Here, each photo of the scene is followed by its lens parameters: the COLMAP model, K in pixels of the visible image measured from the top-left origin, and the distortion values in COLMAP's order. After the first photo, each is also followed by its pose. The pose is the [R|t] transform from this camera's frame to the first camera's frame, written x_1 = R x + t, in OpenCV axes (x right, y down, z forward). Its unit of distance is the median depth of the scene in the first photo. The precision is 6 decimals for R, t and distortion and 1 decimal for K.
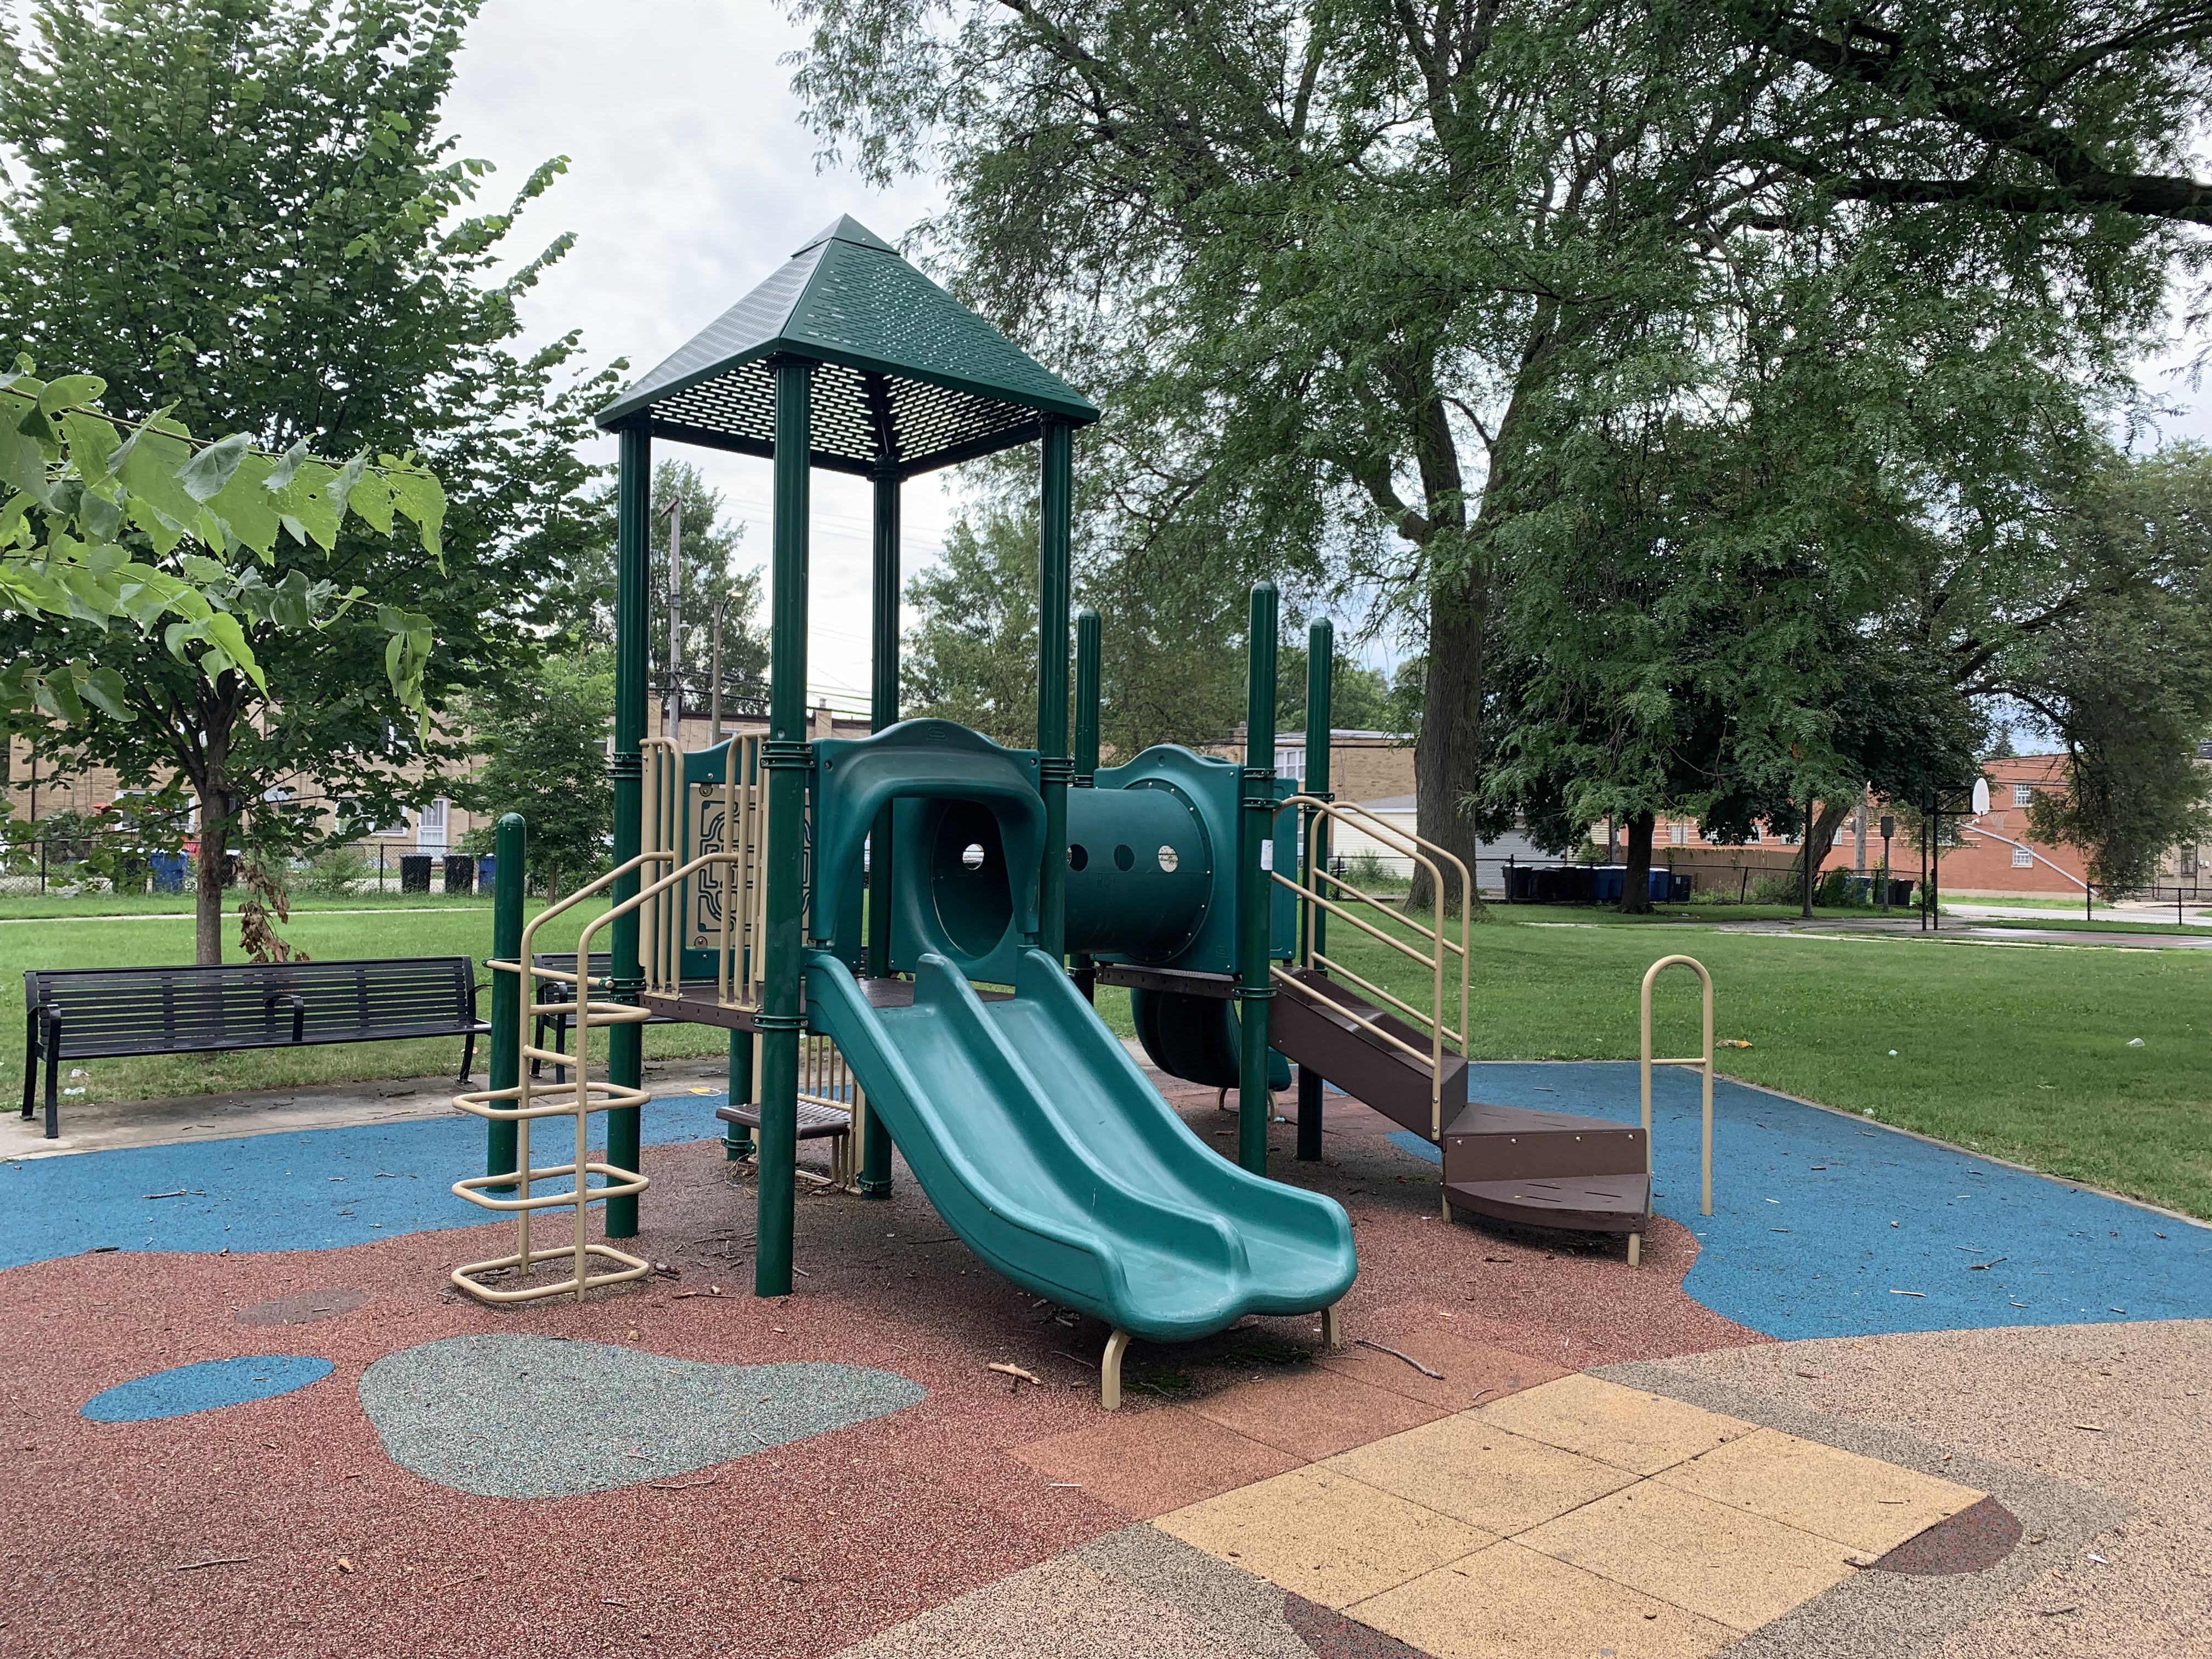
lens RADIAL K [[1657.2, 0, 1110.8], [0, 1657.2, 811.6], [0, 0, 1]] dist [-0.000287, -0.007560]
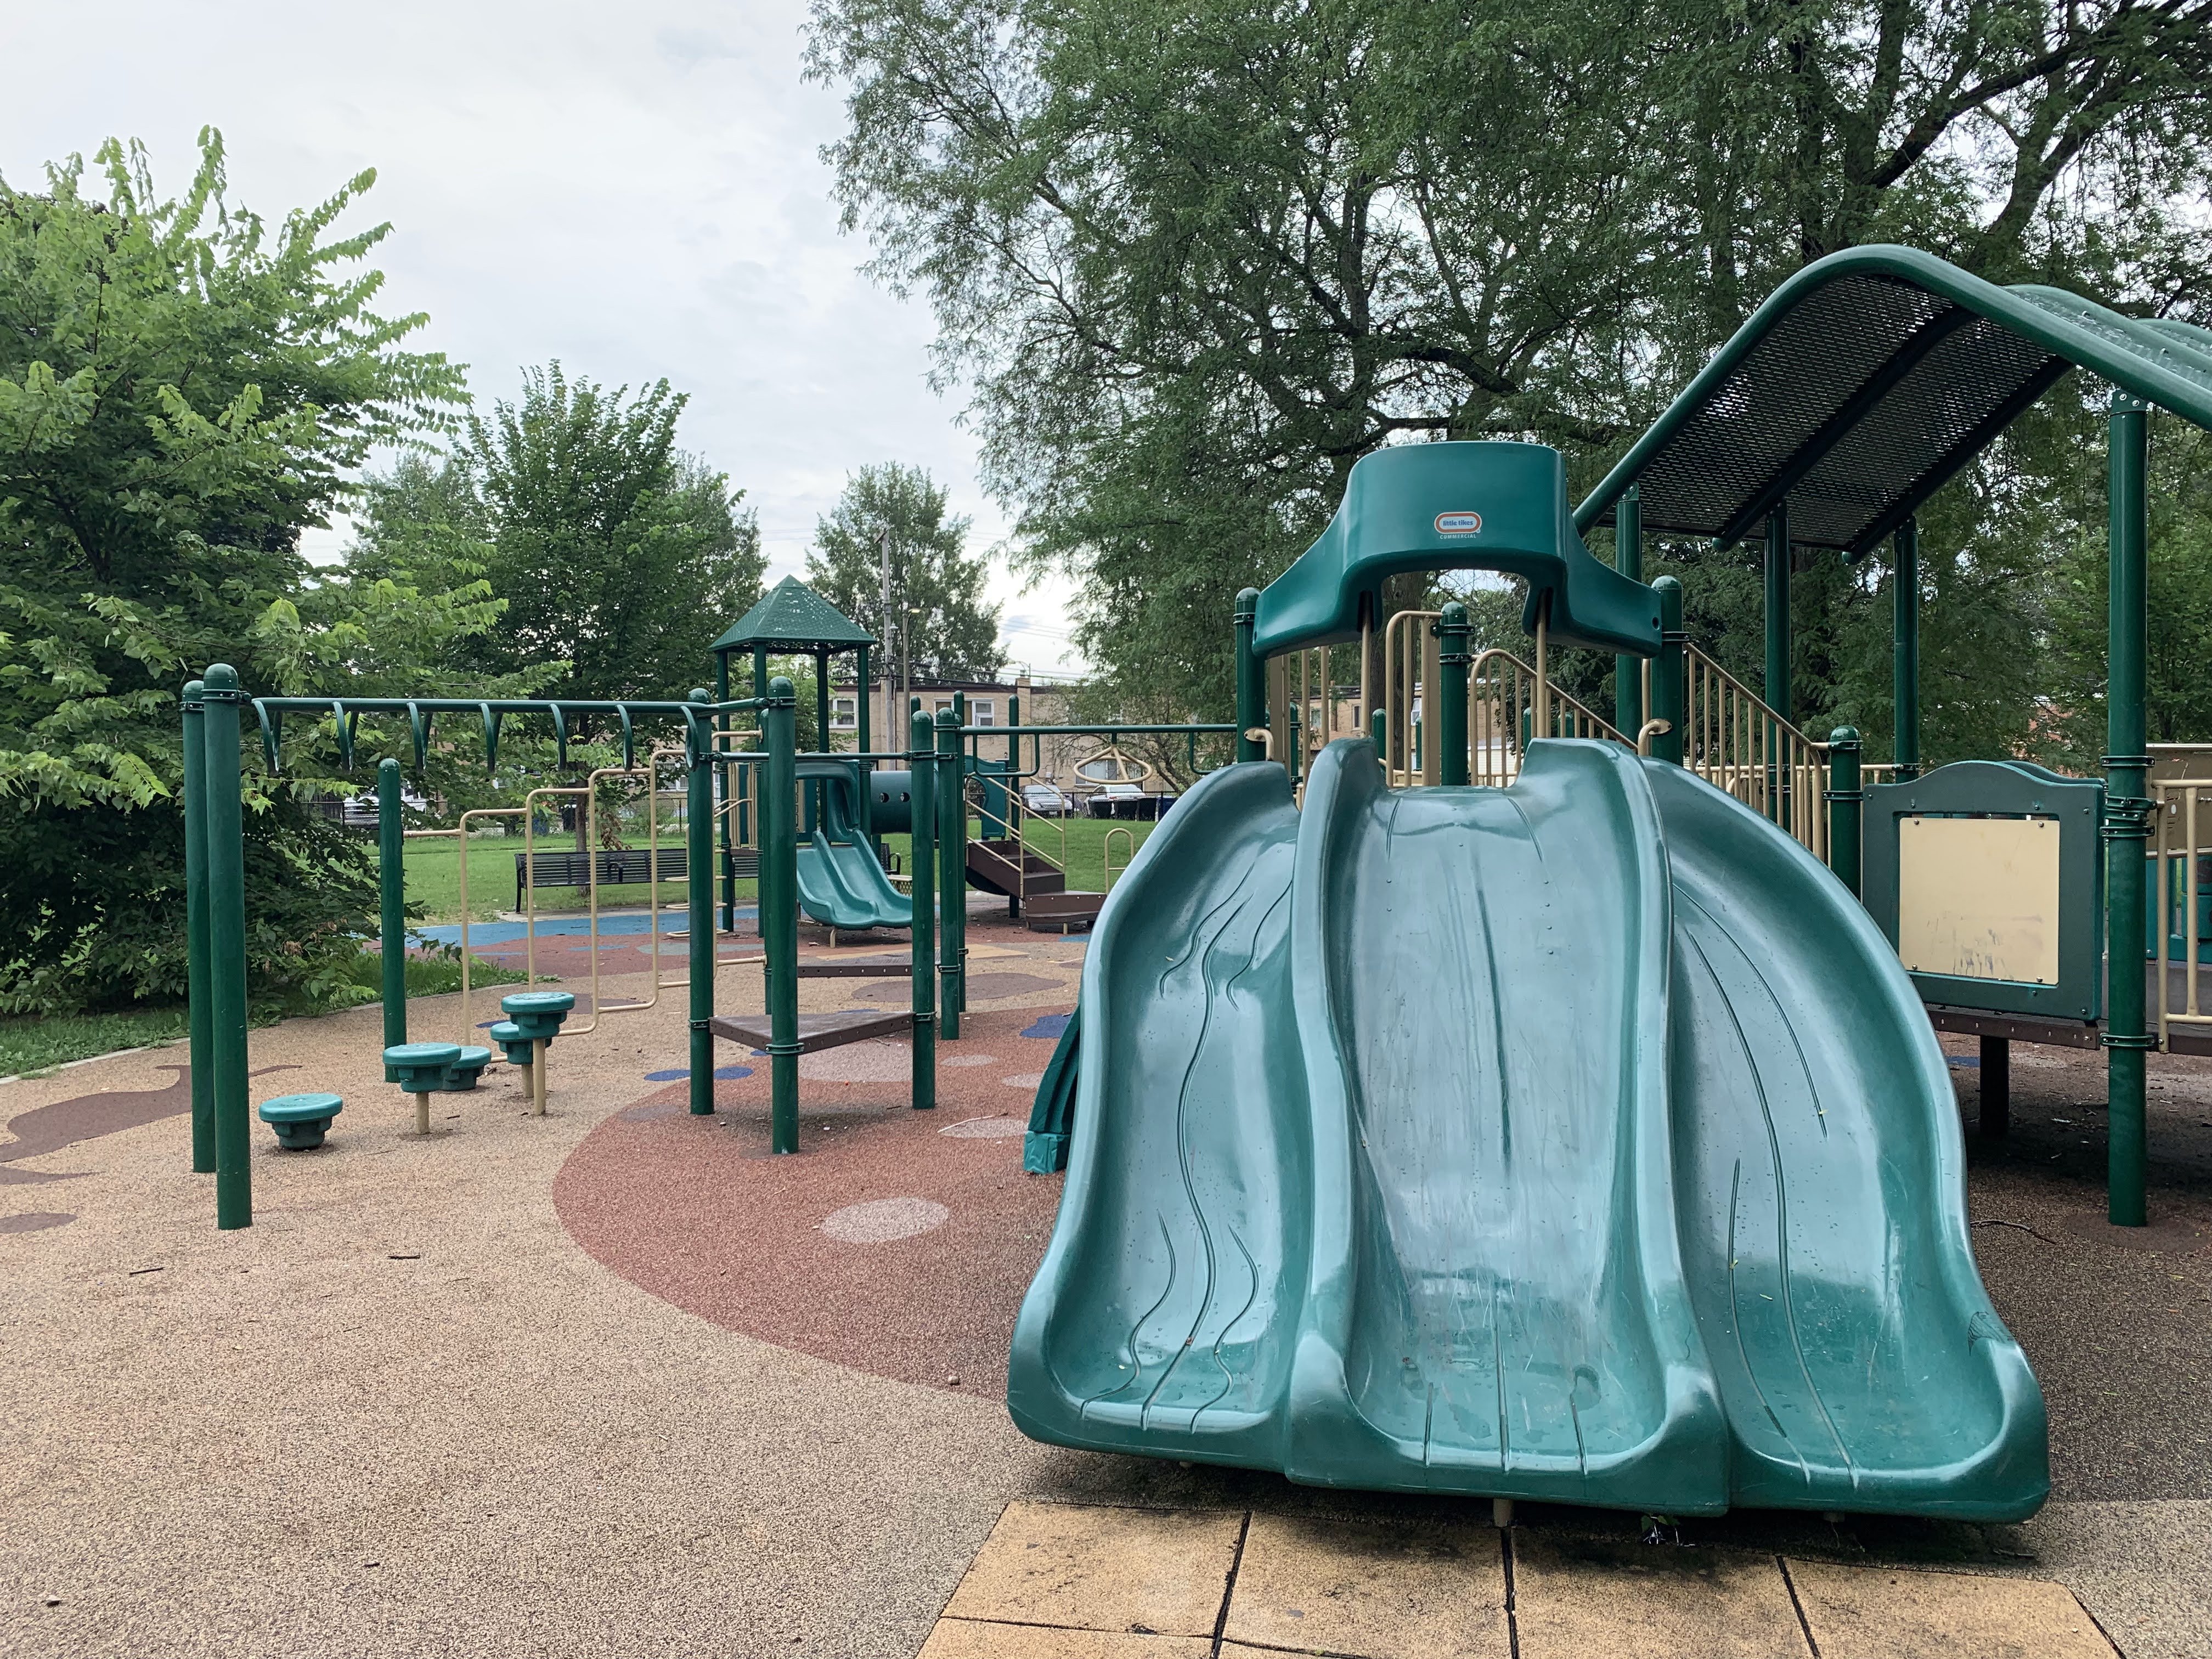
lens RADIAL K [[1657.2, 0, 1110.8], [0, 1657.2, 811.6], [0, 0, 1]] dist [-0.000287, -0.007560]
pose [[0.986489, -0.017952, -0.162841, 0.057239], [0.023013, 0.999307, 0.029246, -0.001394], [0.162203, -0.032599, 0.986219, -0.118479]]
